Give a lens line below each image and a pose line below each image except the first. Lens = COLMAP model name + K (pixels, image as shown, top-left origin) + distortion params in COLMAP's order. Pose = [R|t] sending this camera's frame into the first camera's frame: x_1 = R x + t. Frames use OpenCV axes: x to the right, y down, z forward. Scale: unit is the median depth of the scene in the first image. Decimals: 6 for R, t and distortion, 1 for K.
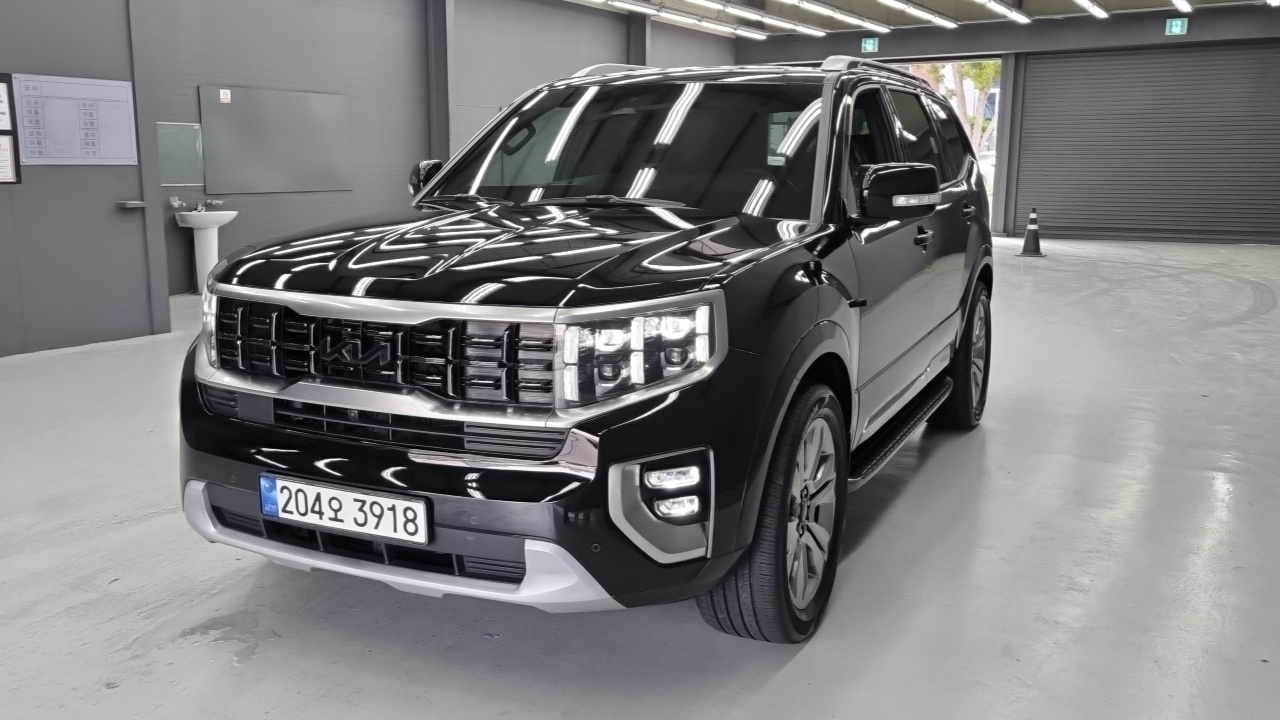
lens RADIAL K [[989.5, 0, 636.3], [0, 989.5, 362.5], [0, 0, 1]] dist [0.027237, 0.009547]
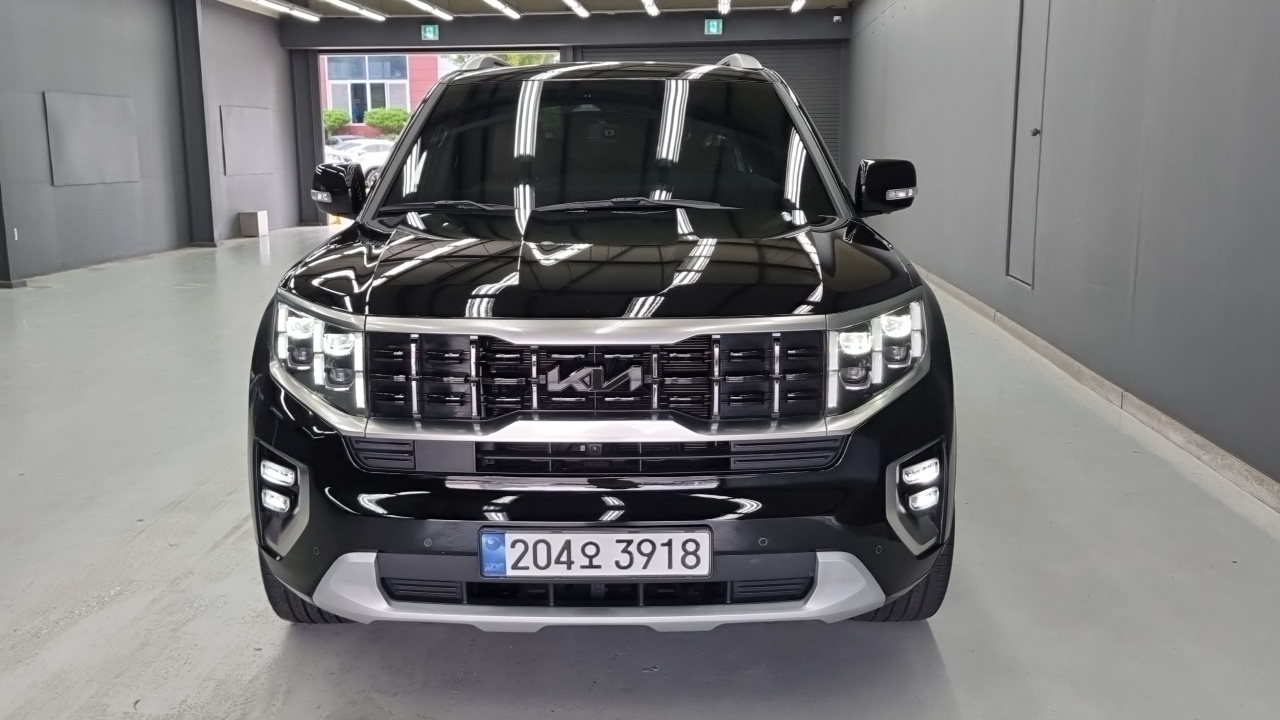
lens RADIAL K [[989.5, 0, 652.4], [0, 989.5, 357.8], [0, 0, 1]] dist [0.027237, 0.009547]
pose [[0.918444, -0.088555, 0.385510, -0.589393], [0.086847, 0.995981, 0.021882, -0.046397], [-0.385898, 0.013383, 0.922444, 0.146259]]
